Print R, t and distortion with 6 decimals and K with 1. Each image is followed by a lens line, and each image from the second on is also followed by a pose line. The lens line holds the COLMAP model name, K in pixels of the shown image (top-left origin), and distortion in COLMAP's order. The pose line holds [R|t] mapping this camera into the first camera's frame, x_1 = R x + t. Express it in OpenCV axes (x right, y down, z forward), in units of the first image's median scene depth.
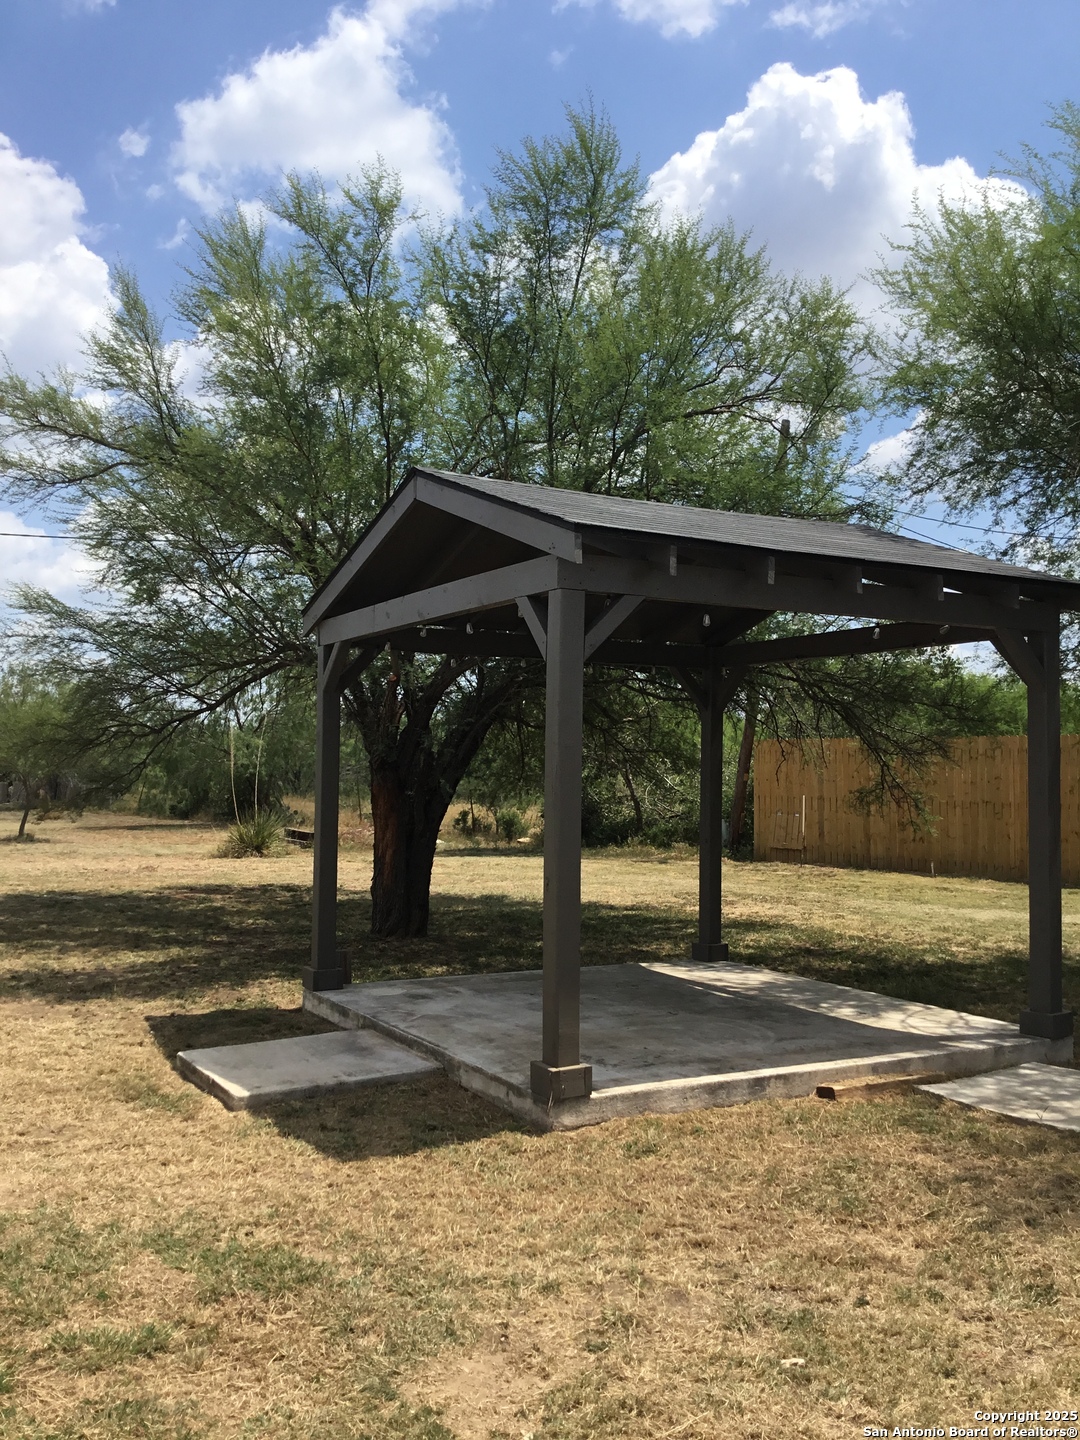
lens RADIAL K [[1288.3, 0, 540.0], [0, 1288.3, 720.0], [0, 0, 1]] dist [0.134731, -0.309879]
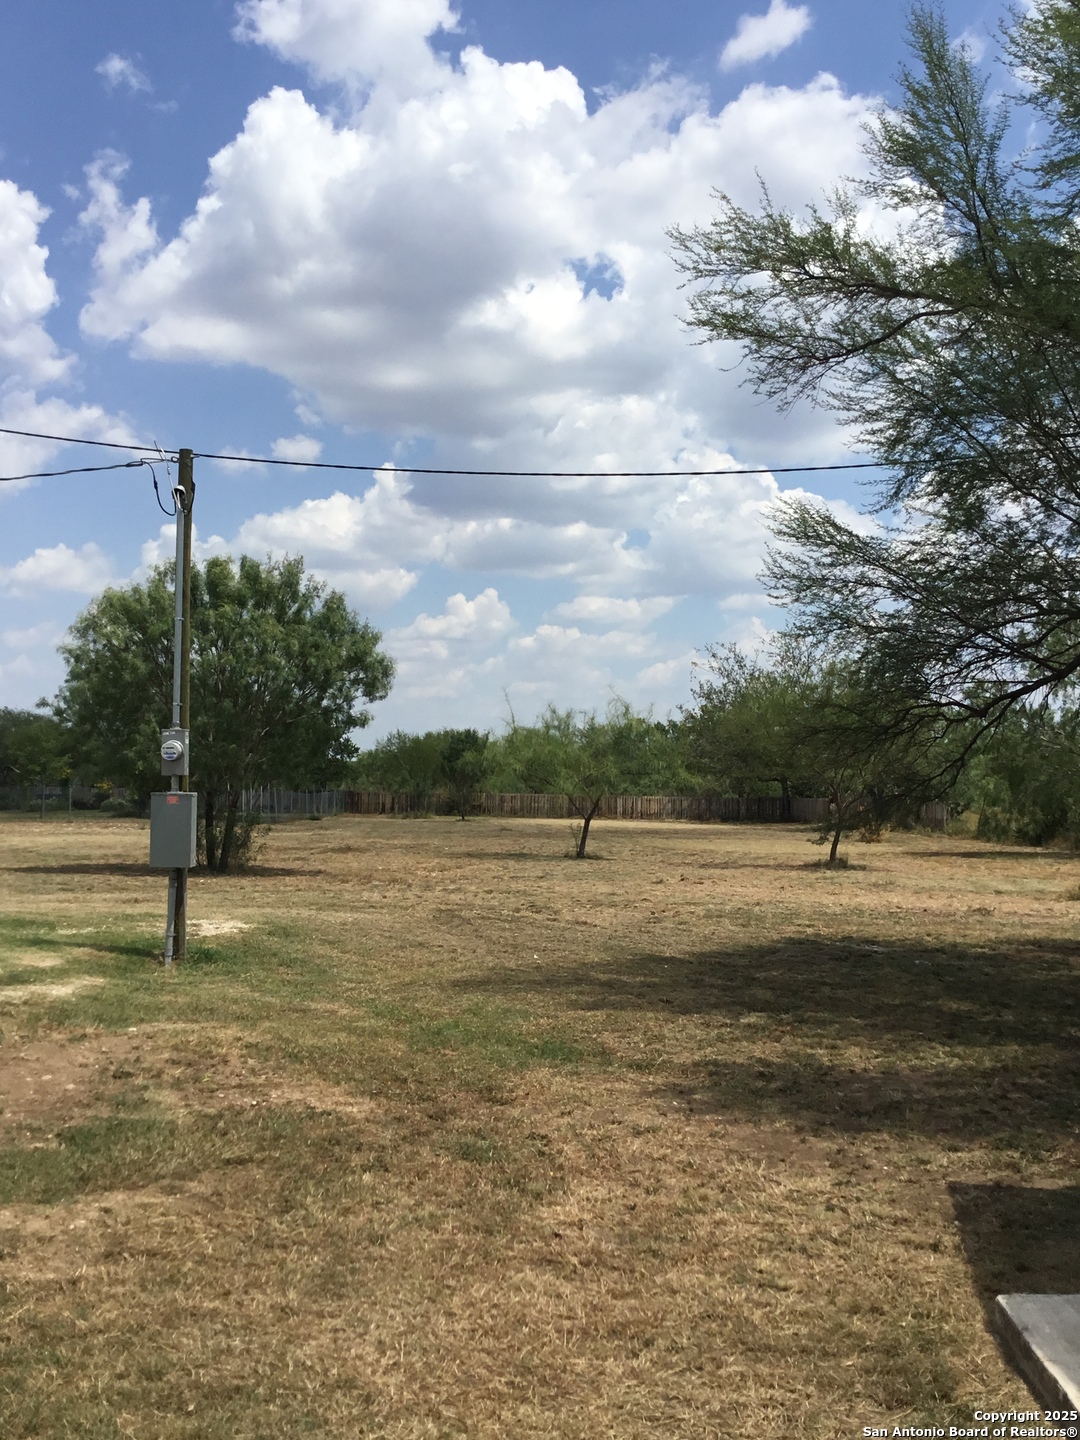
lens RADIAL K [[1561.9, 0, 539.7], [0, 1561.9, 746.1], [0, 0, 1]] dist [0.128046, -0.344622]
pose [[0.840255, -0.013150, -0.542033, -0.045791], [0.020181, 0.999772, 0.007029, 0.016452], [0.541816, -0.016845, 0.840328, 0.196532]]
